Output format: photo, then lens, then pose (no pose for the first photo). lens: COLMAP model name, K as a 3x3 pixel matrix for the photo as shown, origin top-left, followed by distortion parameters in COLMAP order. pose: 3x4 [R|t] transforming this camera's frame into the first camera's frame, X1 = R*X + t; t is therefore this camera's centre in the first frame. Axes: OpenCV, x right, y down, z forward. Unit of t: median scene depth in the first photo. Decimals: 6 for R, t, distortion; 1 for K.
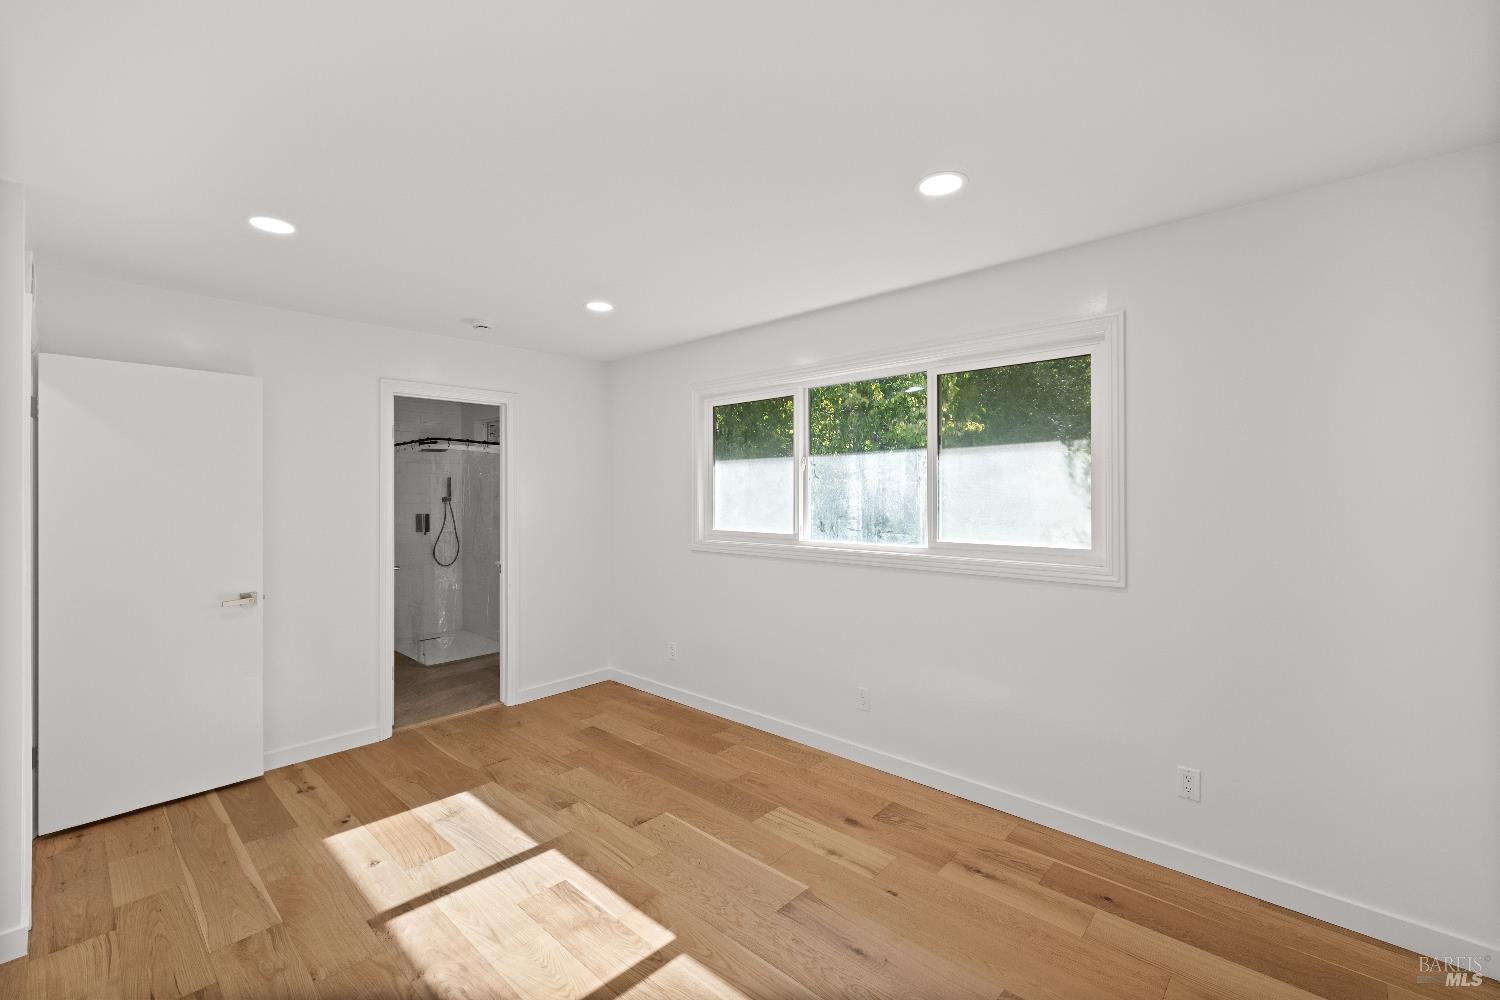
lens RADIAL K [[634.9, 0, 749.9], [0, 634.9, 490.2], [0, 0, 1]] dist [0.001679, 0.000231]
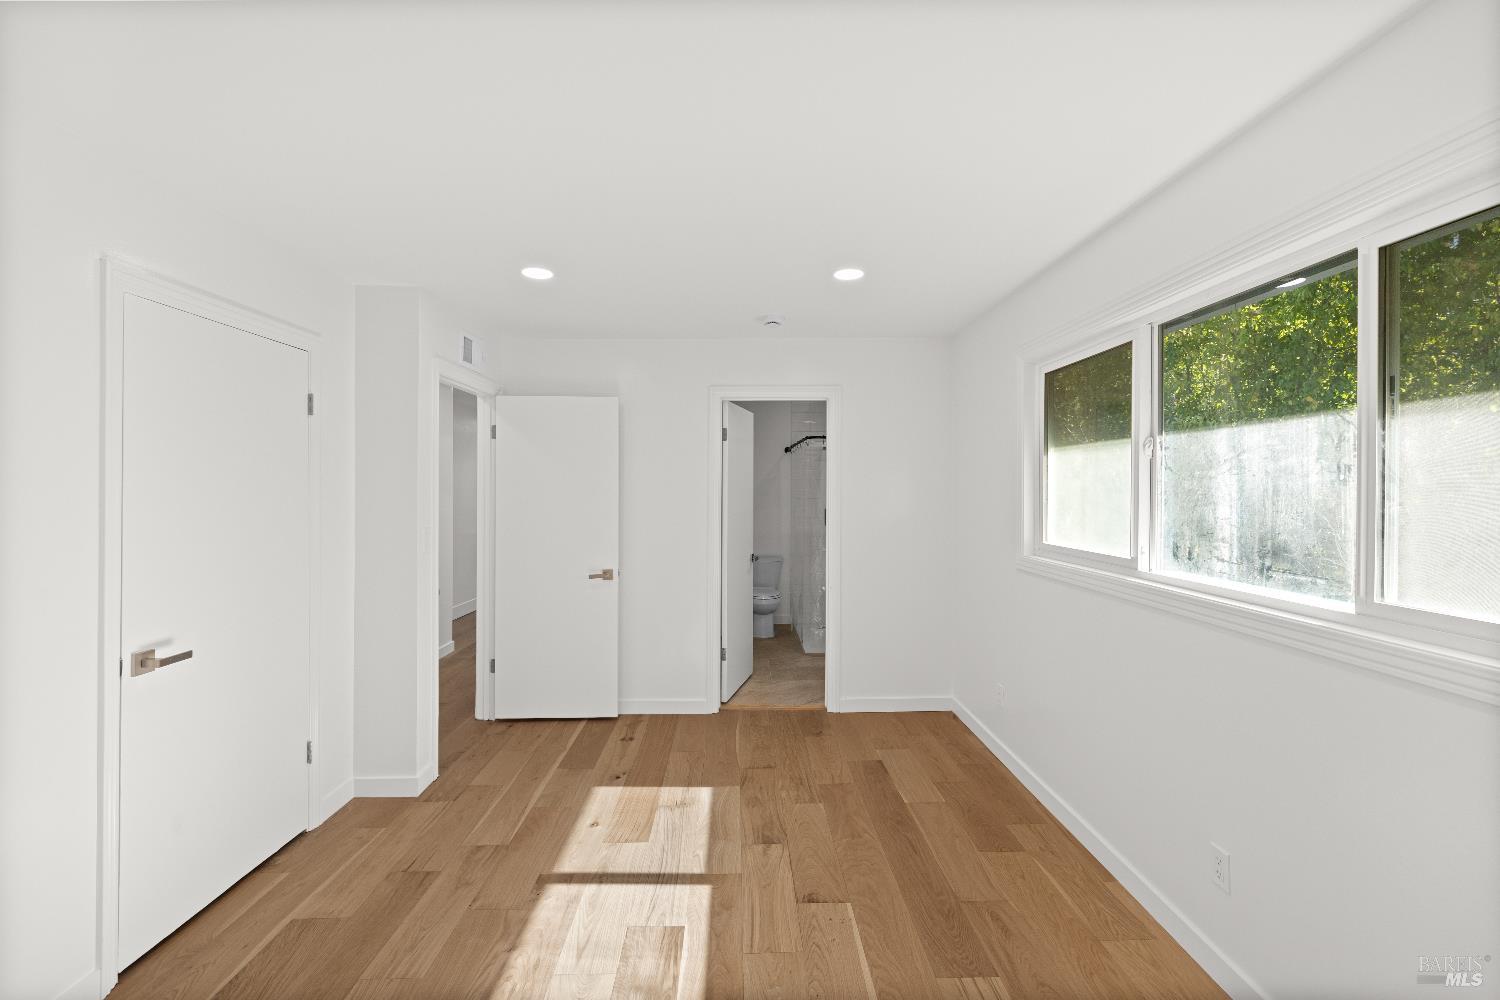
lens RADIAL K [[634.6, 0, 756.6], [0, 634.6, 485.5], [0, 0, 1]] dist [0.001445, 0.000629]
pose [[0.692531, 0.001866, -0.721386, 0.290785], [-0.000403, 0.999997, 0.002200, -0.005813], [0.721388, -0.001232, 0.692530, 0.314077]]
